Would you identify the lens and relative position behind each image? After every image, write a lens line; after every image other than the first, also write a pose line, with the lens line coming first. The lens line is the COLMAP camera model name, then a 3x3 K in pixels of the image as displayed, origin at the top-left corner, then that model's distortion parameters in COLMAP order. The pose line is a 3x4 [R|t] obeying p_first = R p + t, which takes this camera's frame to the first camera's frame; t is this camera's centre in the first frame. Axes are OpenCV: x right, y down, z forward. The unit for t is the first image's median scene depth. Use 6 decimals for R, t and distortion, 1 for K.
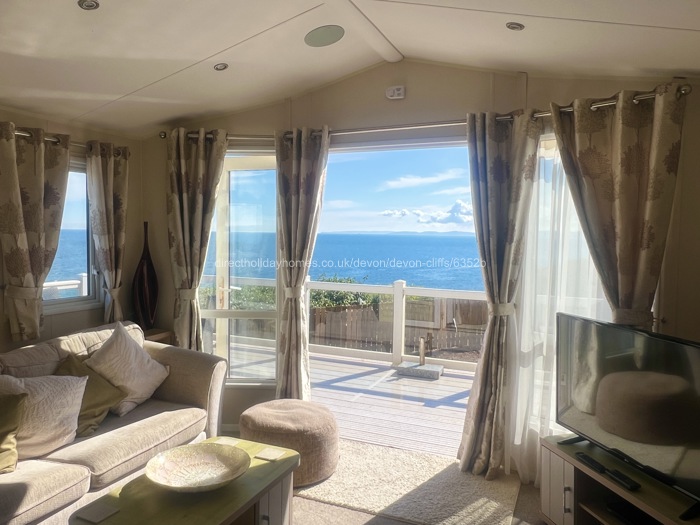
lens RADIAL K [[516.5, 0, 350.0], [0, 516.5, 262.5], [0, 0, 1]] dist [-0.001228, 0.002261]
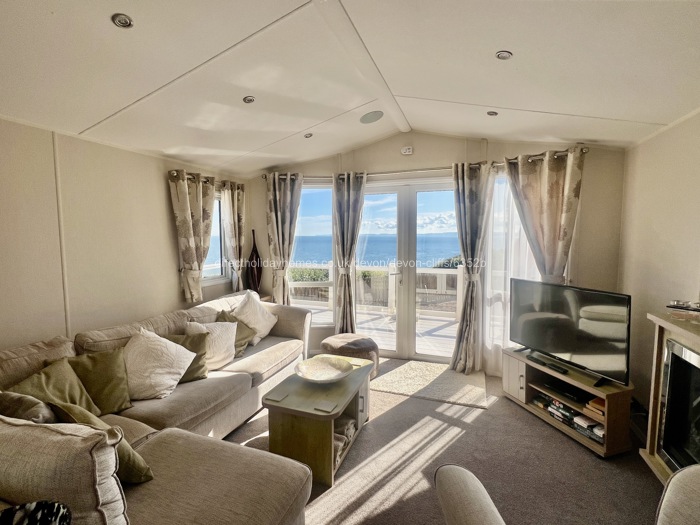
lens RADIAL K [[322.5, 0, 350.0], [0, 322.5, 262.5], [0, 0, 1]] dist [0.001150, 0.000050]
pose [[0.998286, -0.019597, 0.055139, -0.178430], [0.018110, 0.999462, 0.027343, 0.004136], [-0.055646, -0.026298, 0.998104, -0.055157]]
